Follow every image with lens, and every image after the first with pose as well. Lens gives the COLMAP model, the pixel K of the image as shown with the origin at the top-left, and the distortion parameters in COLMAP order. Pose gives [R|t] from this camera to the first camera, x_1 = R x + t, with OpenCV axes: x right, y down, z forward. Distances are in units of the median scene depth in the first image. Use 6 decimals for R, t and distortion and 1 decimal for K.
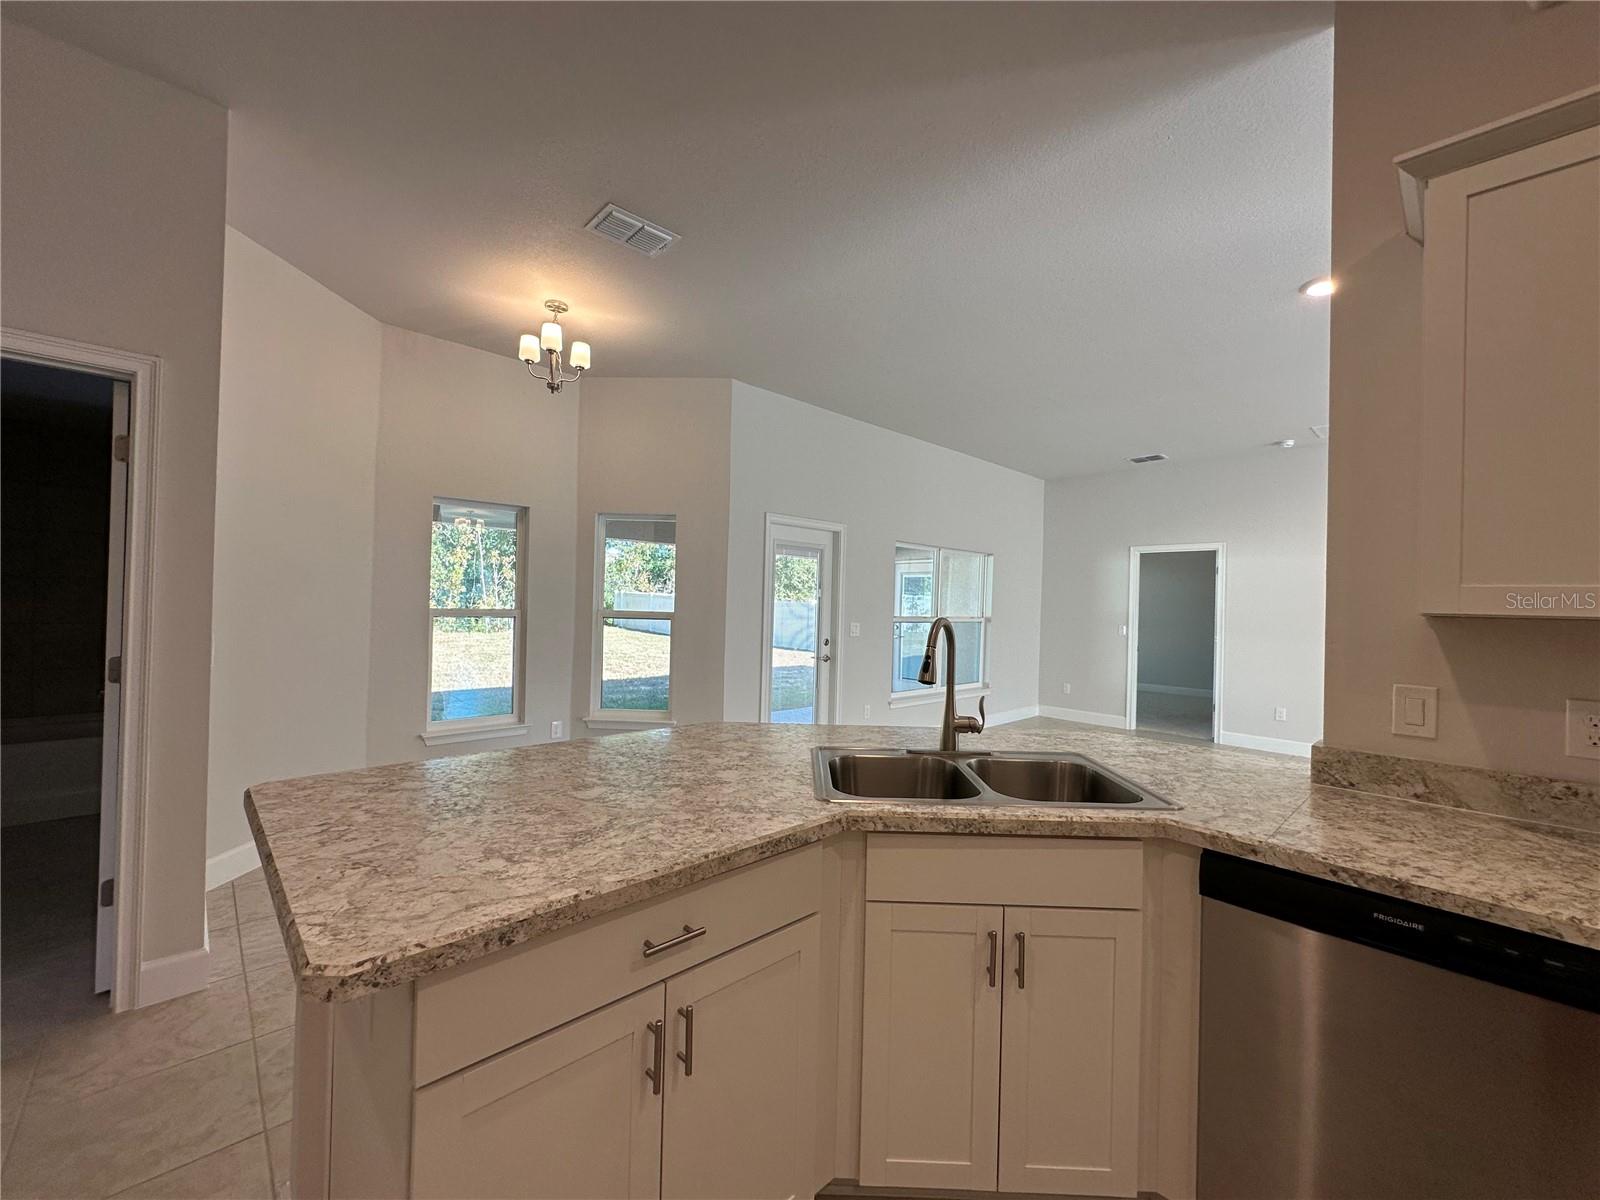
lens RADIAL K [[639.9, 0, 800.9], [0, 639.9, 598.5], [0, 0, 1]] dist [-0.003085, 0.000372]
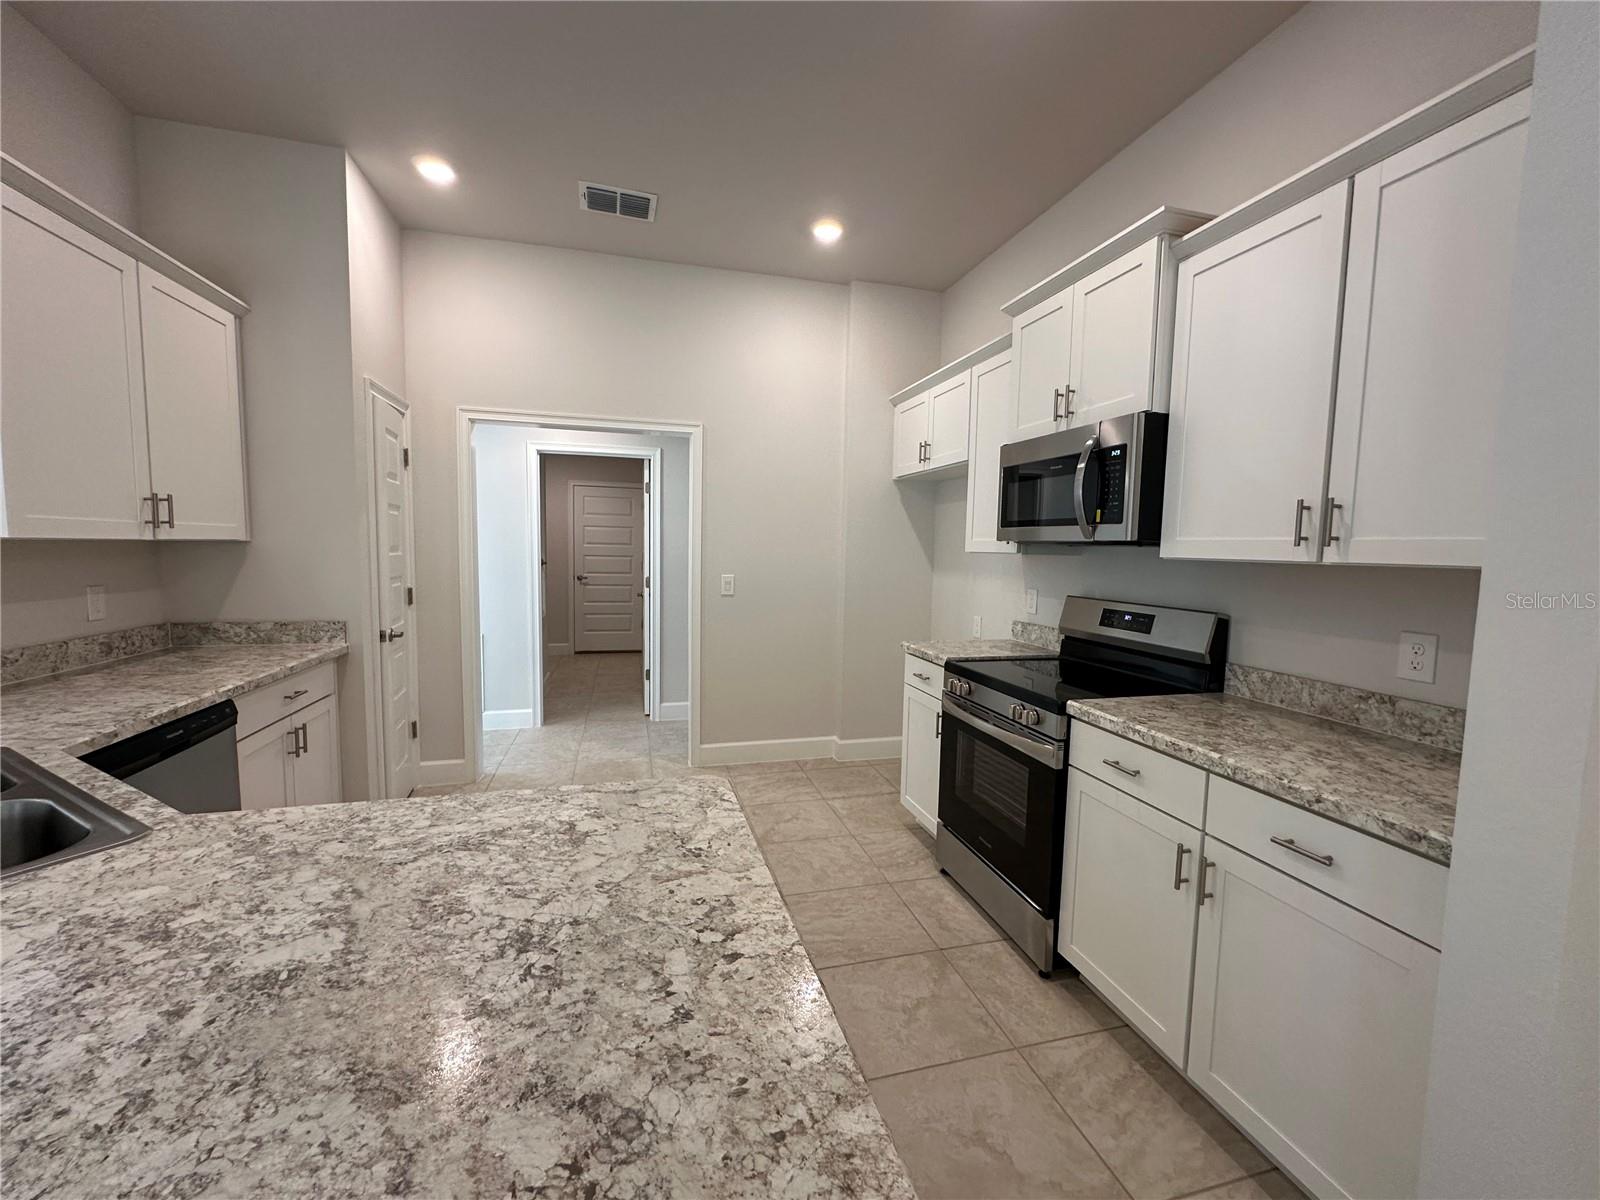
lens RADIAL K [[639.9, 0, 800.9], [0, 639.9, 598.5], [0, 0, 1]] dist [-0.003085, 0.000372]
pose [[-0.878721, -0.080705, 0.470464, -0.672903], [-0.044571, 0.995170, 0.087466, -0.025272], [-0.475251, 0.055889, -0.878073, 0.938852]]
